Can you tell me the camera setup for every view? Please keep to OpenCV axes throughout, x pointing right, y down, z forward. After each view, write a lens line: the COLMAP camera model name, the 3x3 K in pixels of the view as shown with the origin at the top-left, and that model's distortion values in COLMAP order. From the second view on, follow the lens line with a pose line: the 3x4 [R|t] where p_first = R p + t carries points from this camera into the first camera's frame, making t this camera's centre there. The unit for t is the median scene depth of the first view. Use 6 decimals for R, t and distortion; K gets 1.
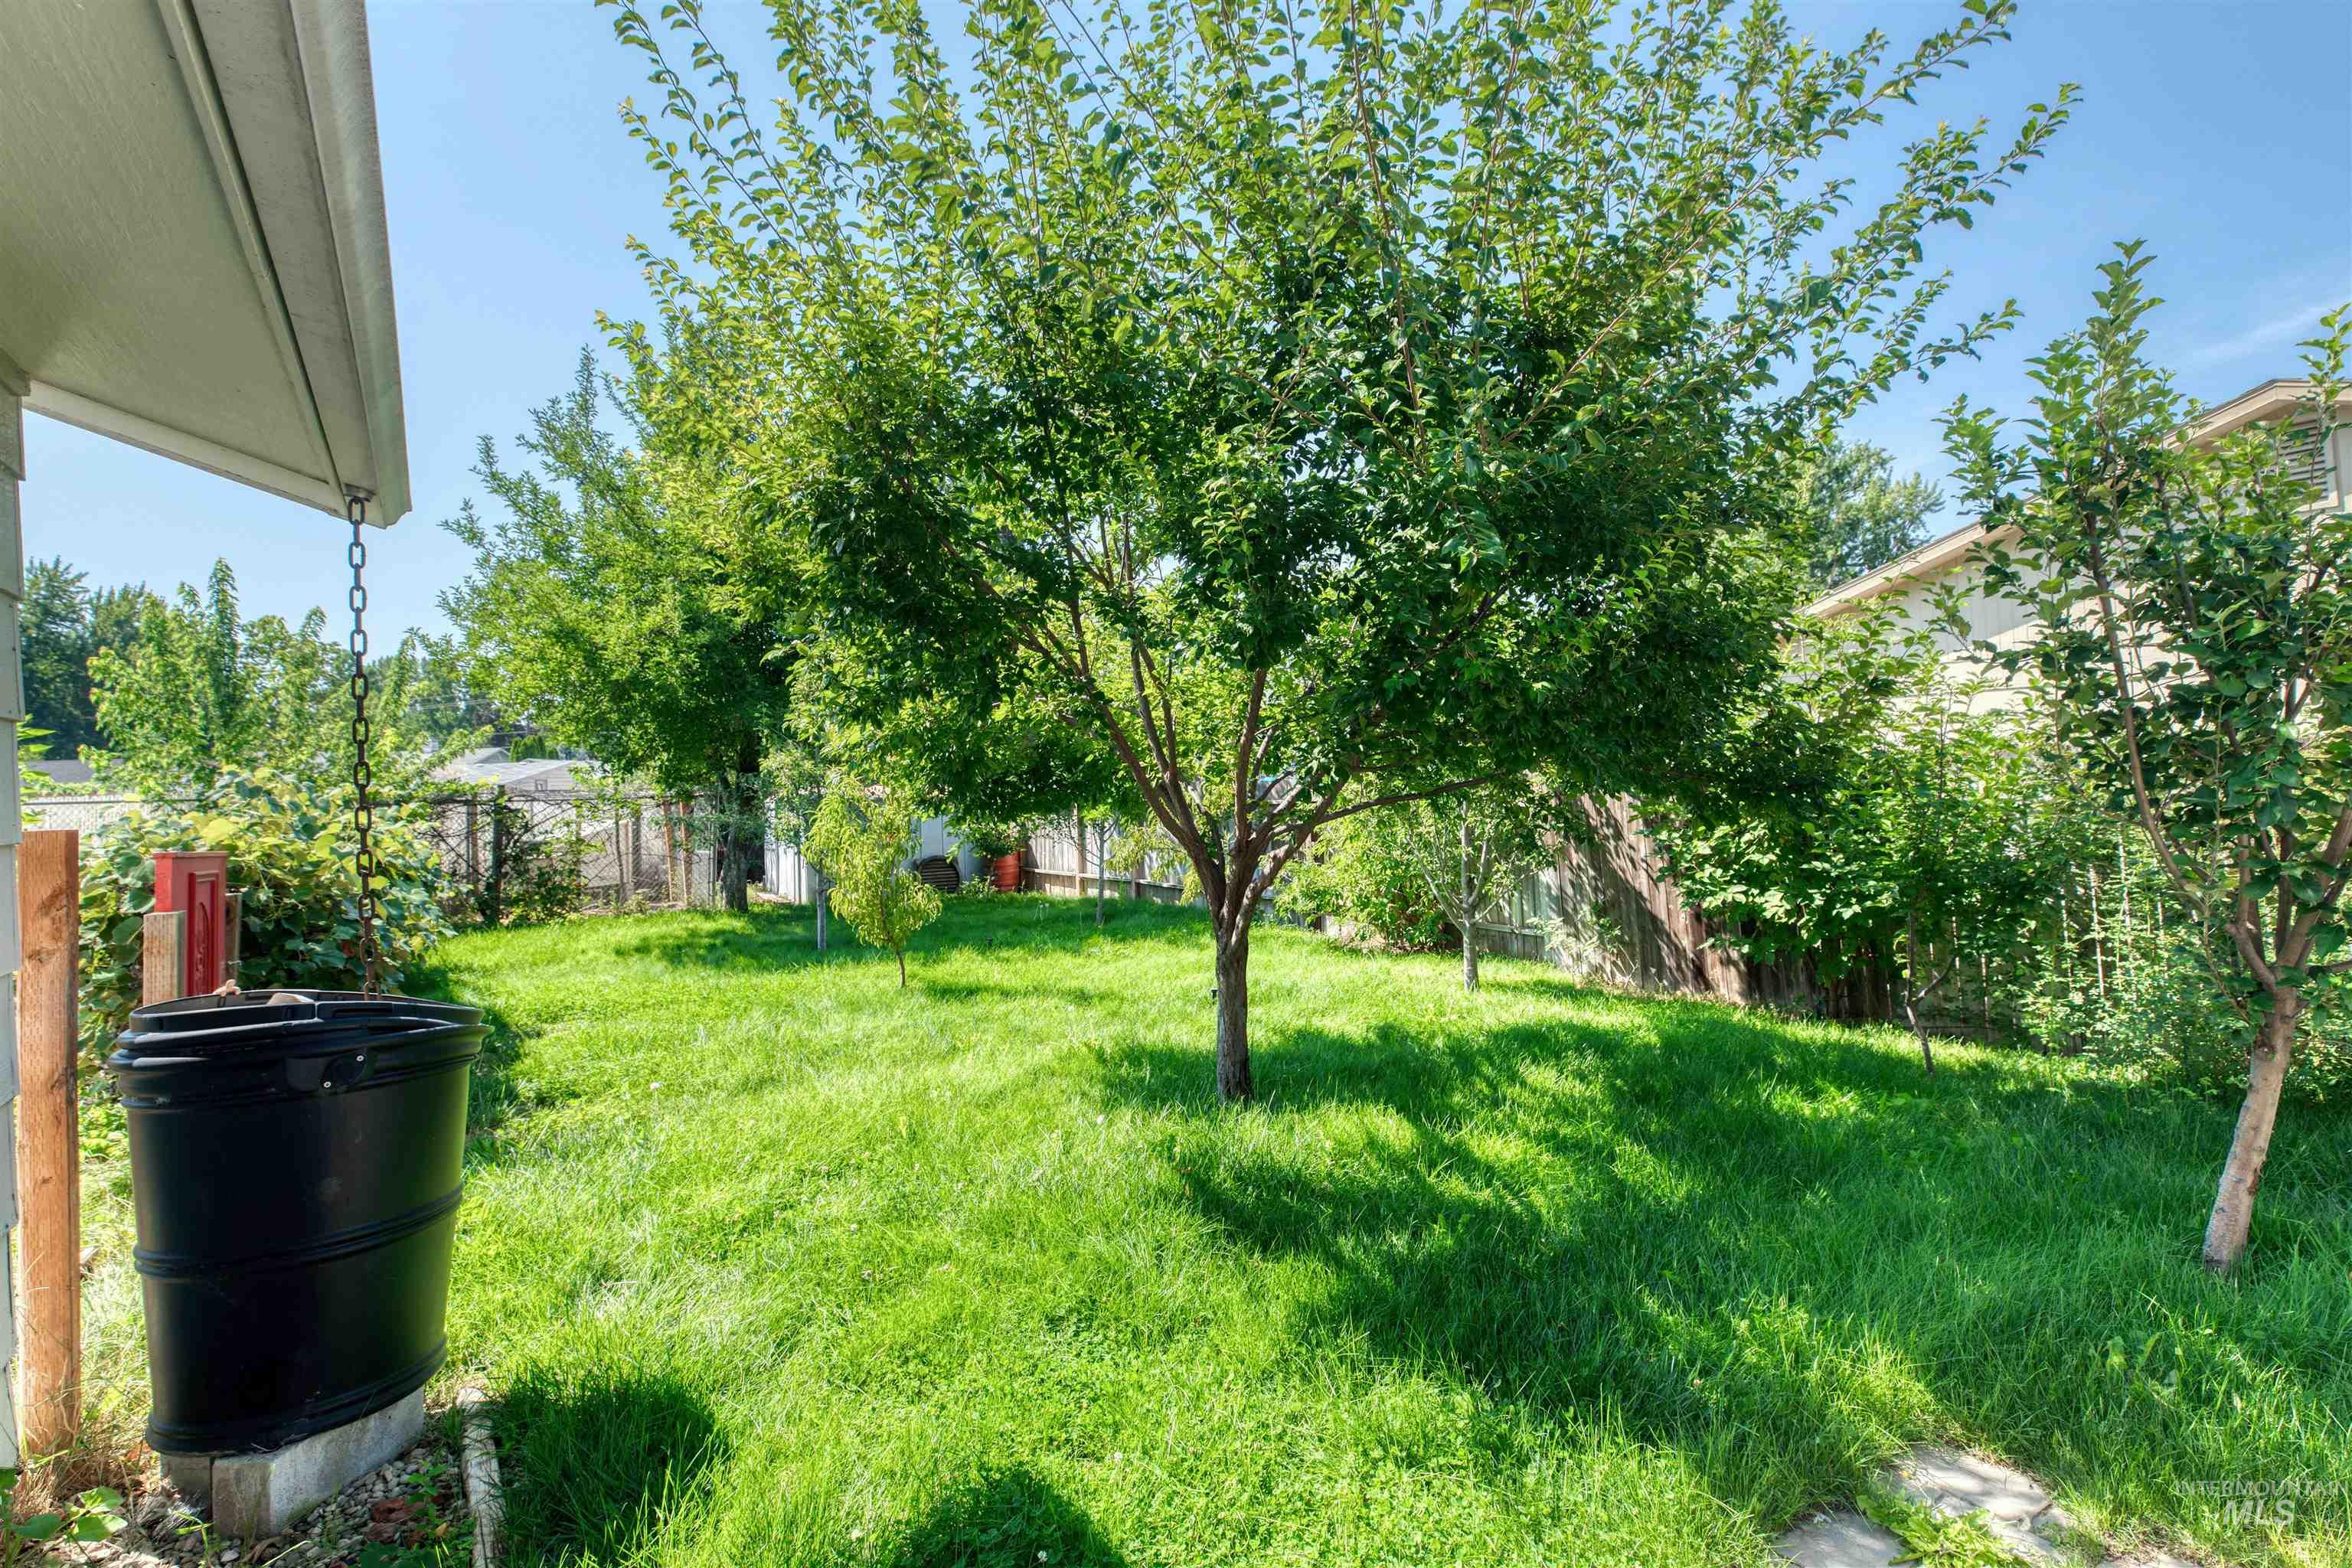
lens RADIAL K [[1157.6, 0, 1174.4], [0, 1157.6, 711.3], [0, 0, 1]] dist [0.003068, -0.000699]
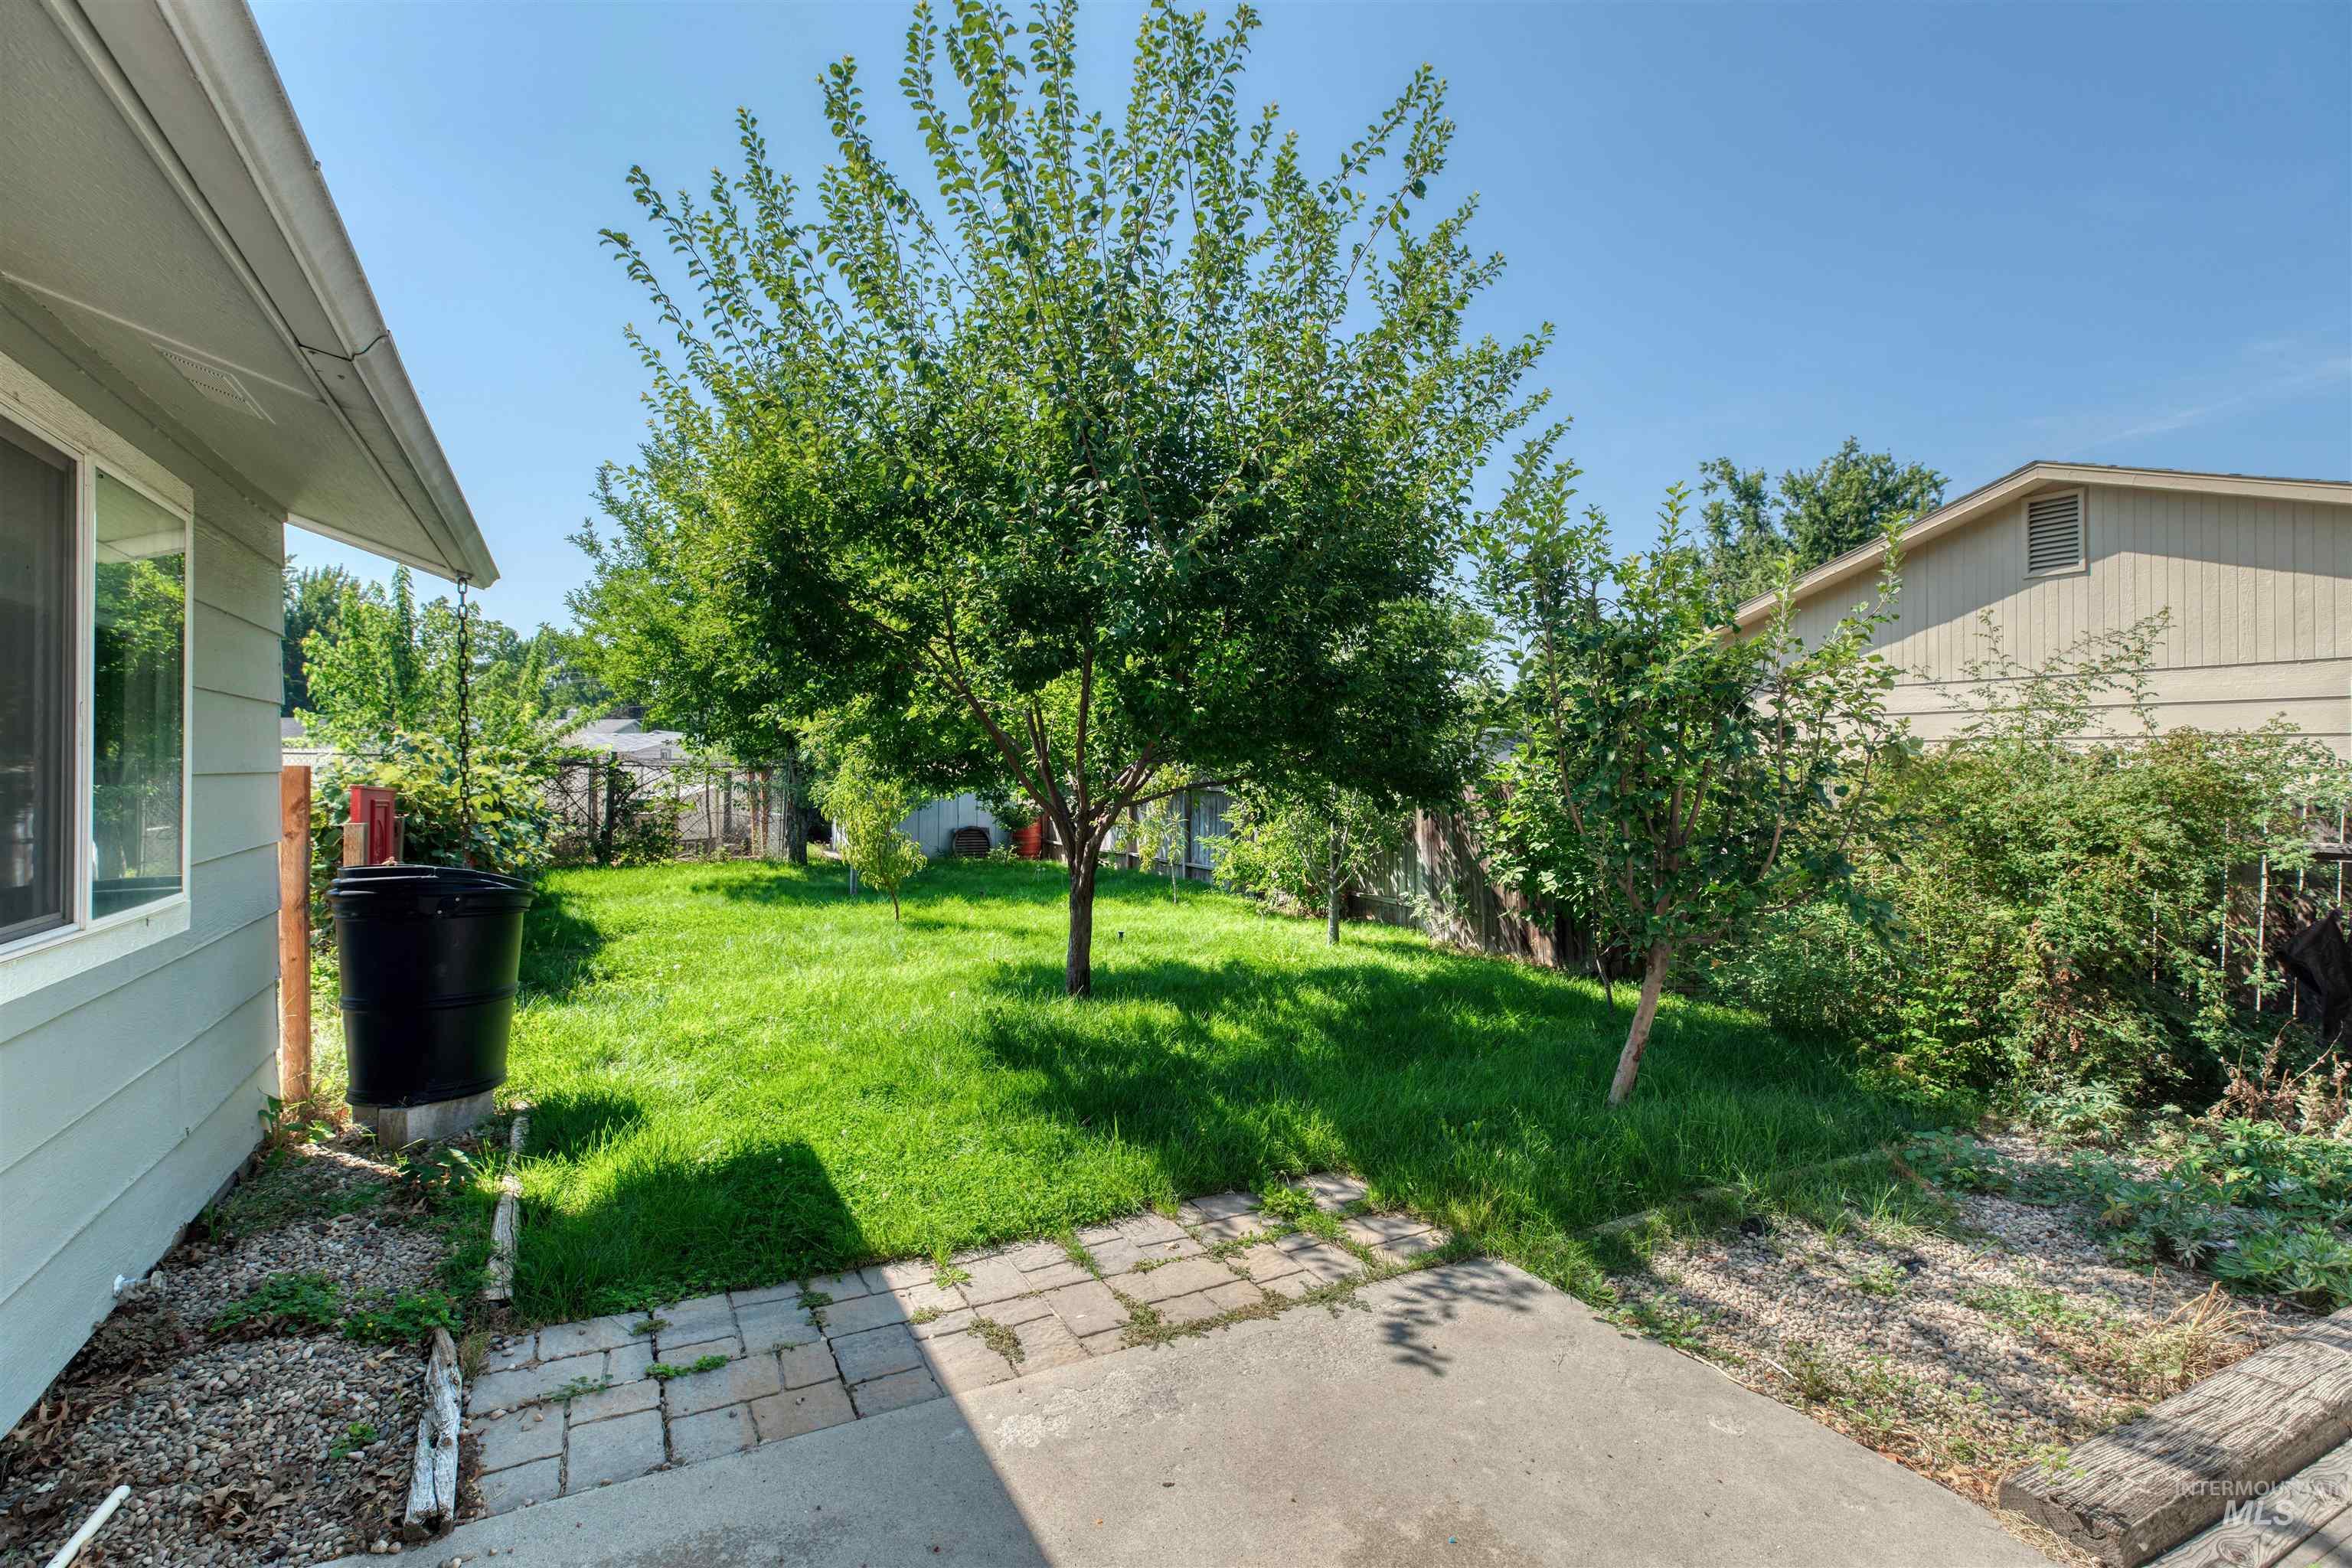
lens RADIAL K [[1139.0, 0, 1181.0], [0, 1139.0, 741.8], [0, 0, 1]] dist [0.001958, 0.000191]
pose [[0.995260, 0.036073, -0.090307, 0.220487], [-0.032972, 0.998822, 0.035597, -0.016808], [0.091484, -0.032451, 0.995278, -0.252634]]
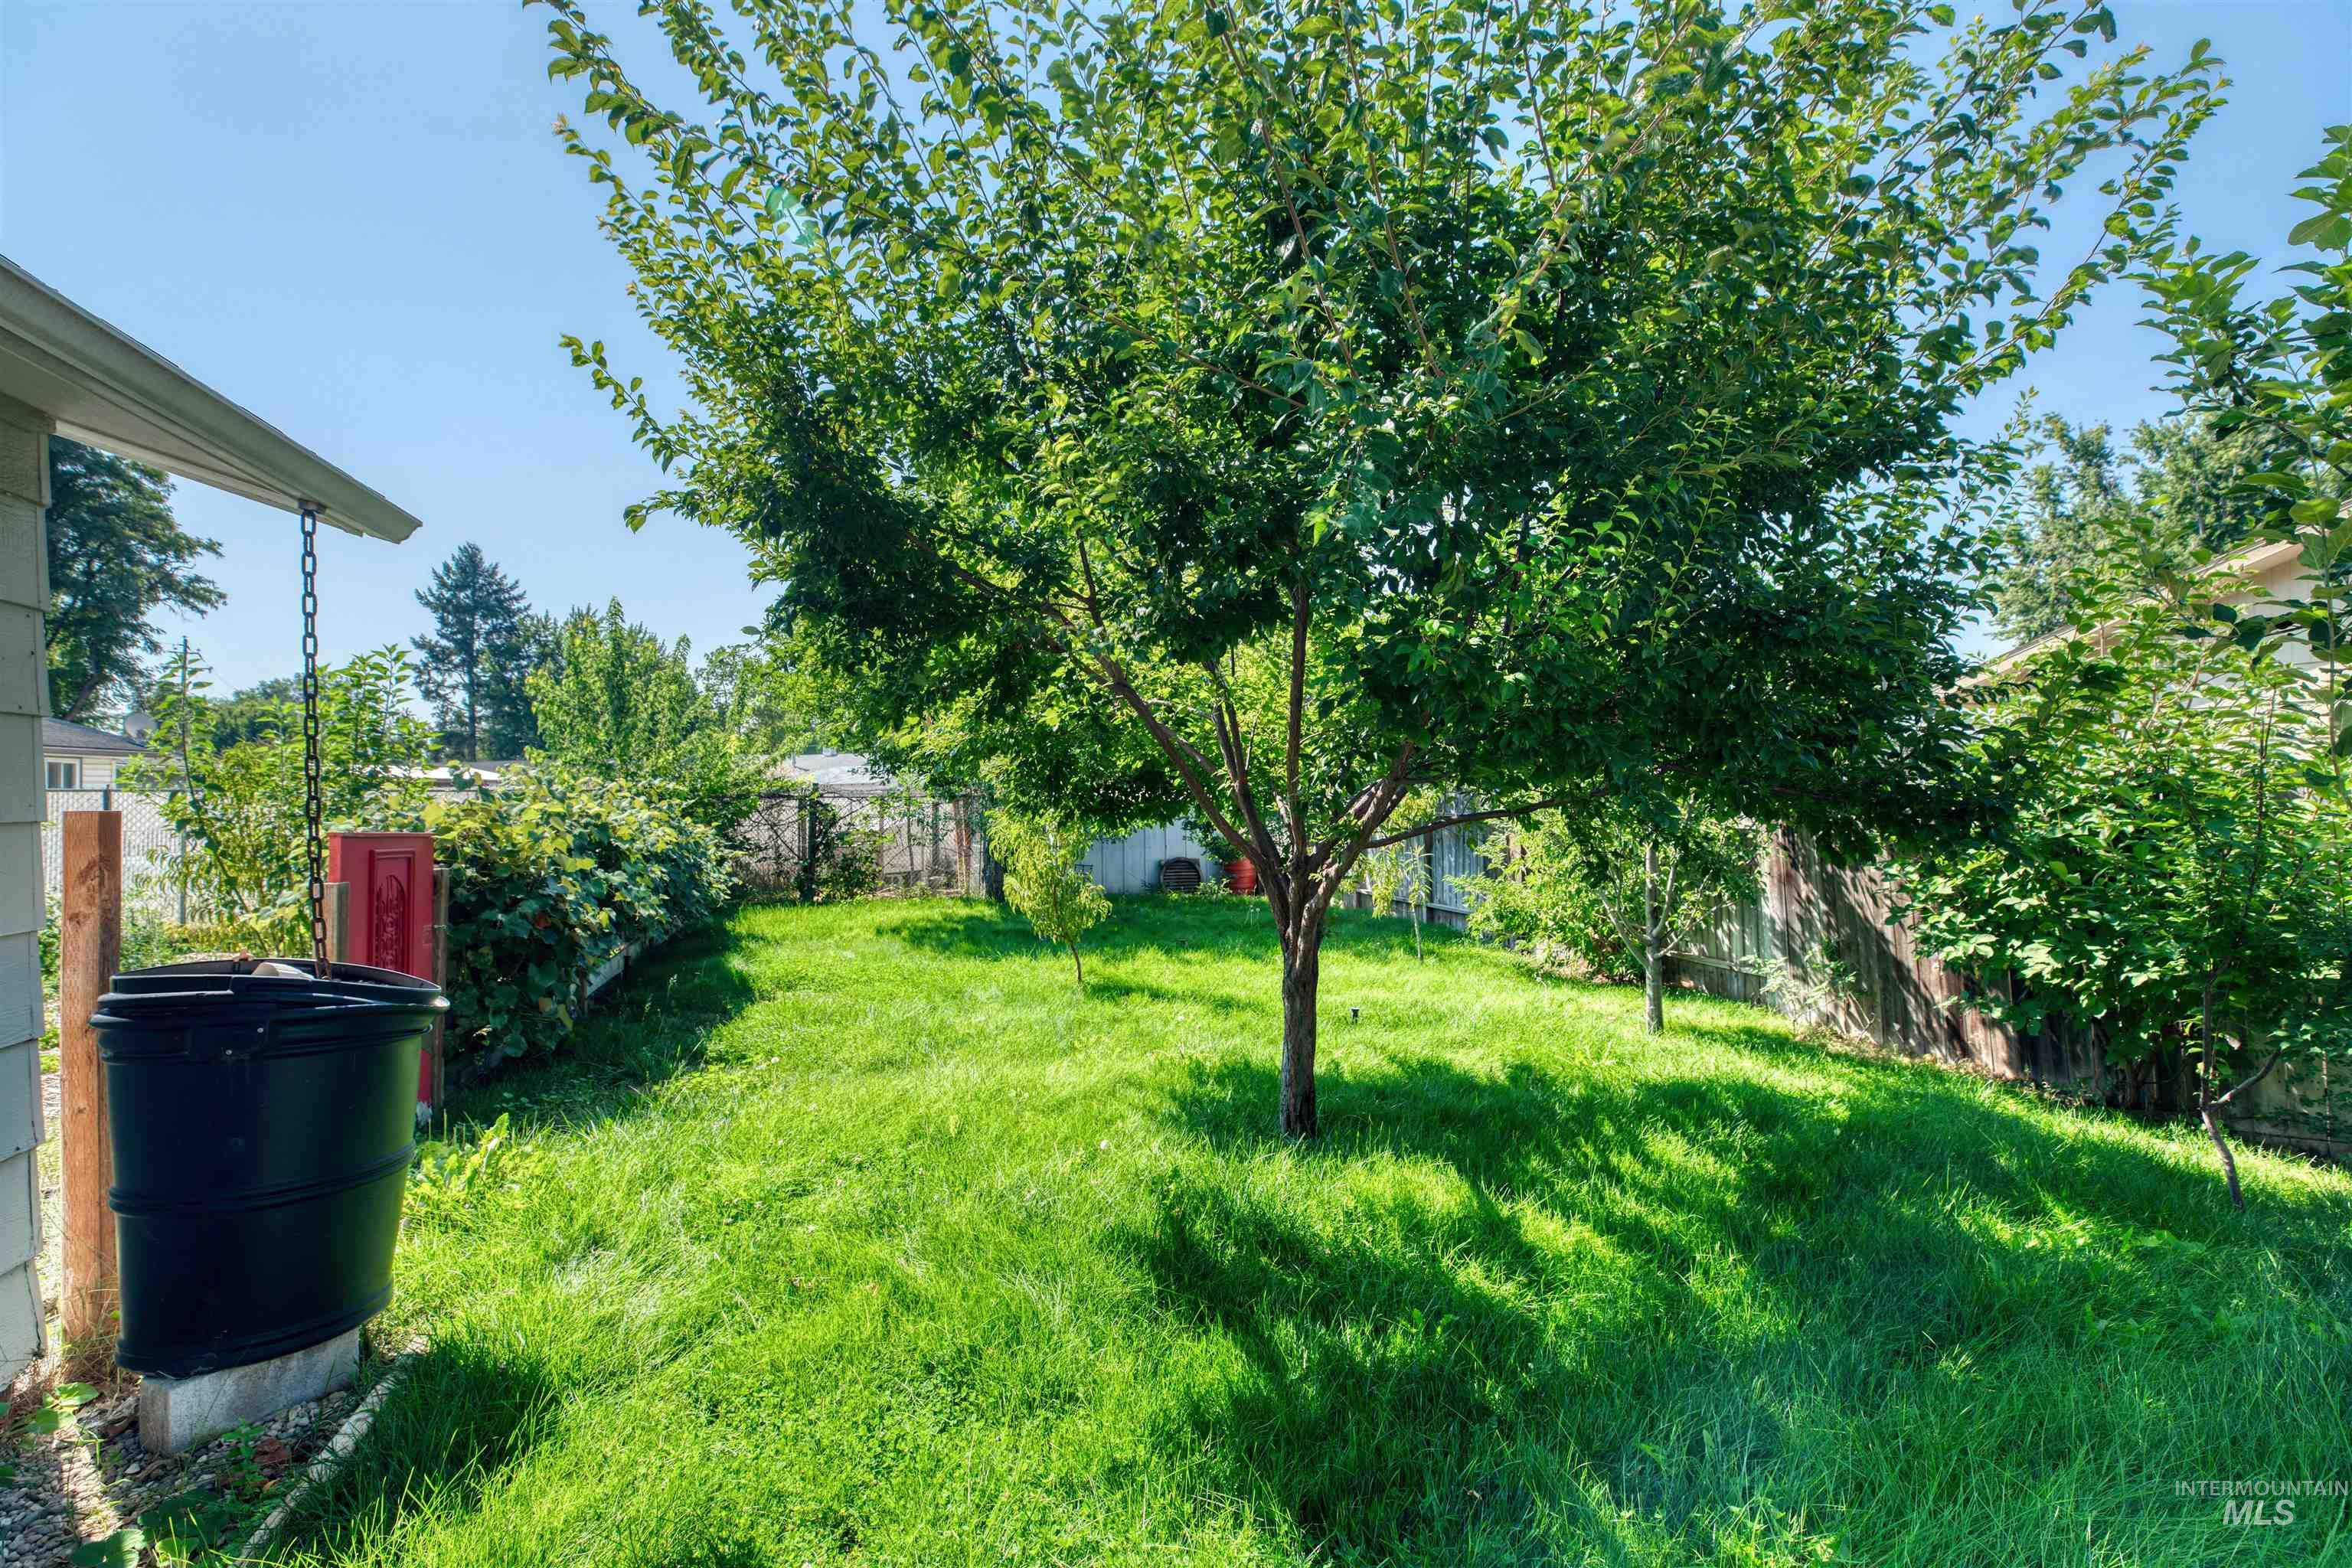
lens RADIAL K [[1071.7, 0, 1176.4], [0, 1071.7, 753.4], [0, 0, 1]] dist [0.002099, -0.000197]
pose [[0.957108, 0.010972, -0.289524, 0.157813], [-0.003302, 0.999631, 0.026966, 0.005288], [0.289713, -0.024854, 0.956791, 0.119404]]
